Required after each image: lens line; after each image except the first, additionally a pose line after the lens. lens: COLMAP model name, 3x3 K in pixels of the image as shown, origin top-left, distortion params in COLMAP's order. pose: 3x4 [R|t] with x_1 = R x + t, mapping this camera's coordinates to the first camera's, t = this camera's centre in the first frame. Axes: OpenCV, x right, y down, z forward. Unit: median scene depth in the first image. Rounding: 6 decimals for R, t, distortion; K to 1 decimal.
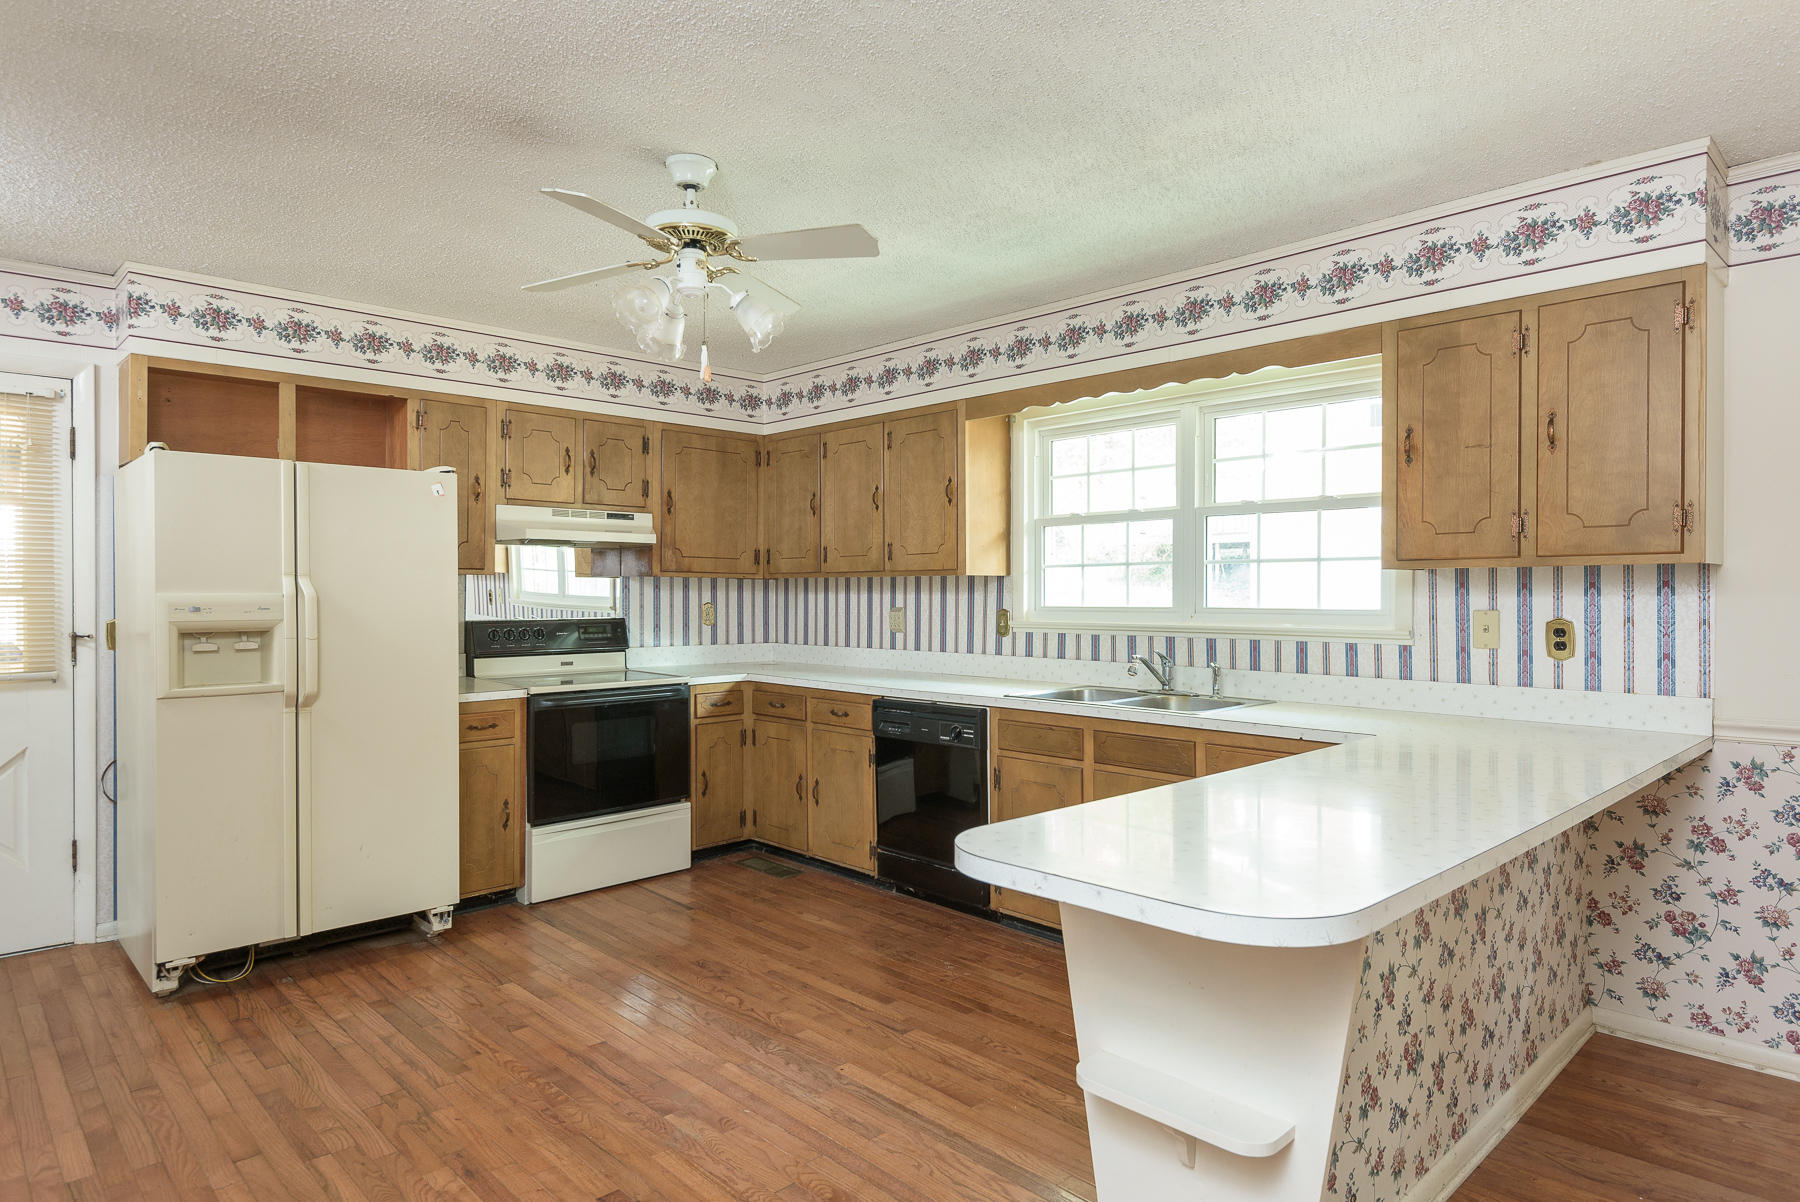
lens RADIAL K [[1033.1, 0, 900.0], [0, 1033.1, 601.0], [0, 0, 1]] dist [0.017475, -0.000873]
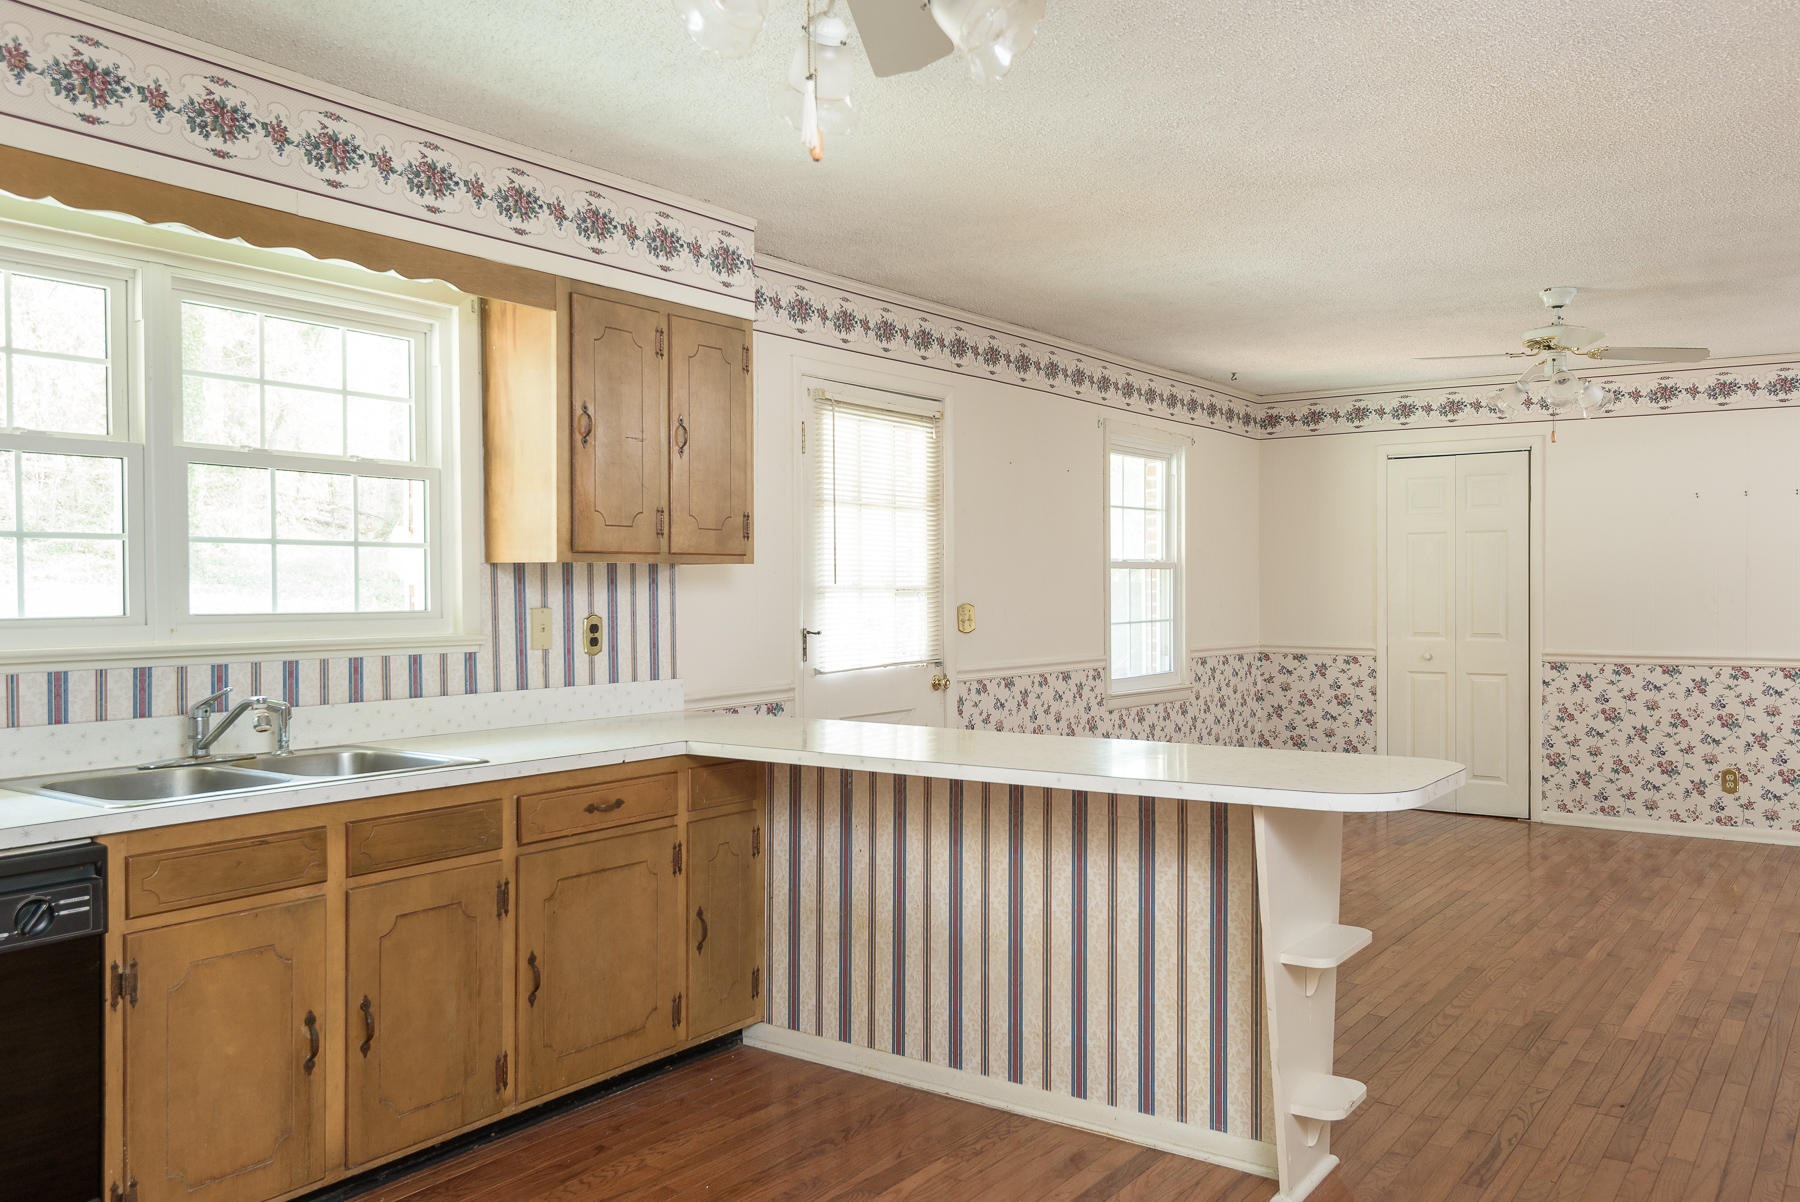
lens RADIAL K [[1482.6, 0, 904.5], [0, 1482.6, 576.2], [0, 0, 1]] dist [0.155834, 0.000202]
pose [[-0.178312, 0.006895, 0.983950, -0.748437], [0.007667, 0.999955, -0.005618, -0.008639], [-0.983944, 0.006542, -0.178357, 0.863906]]
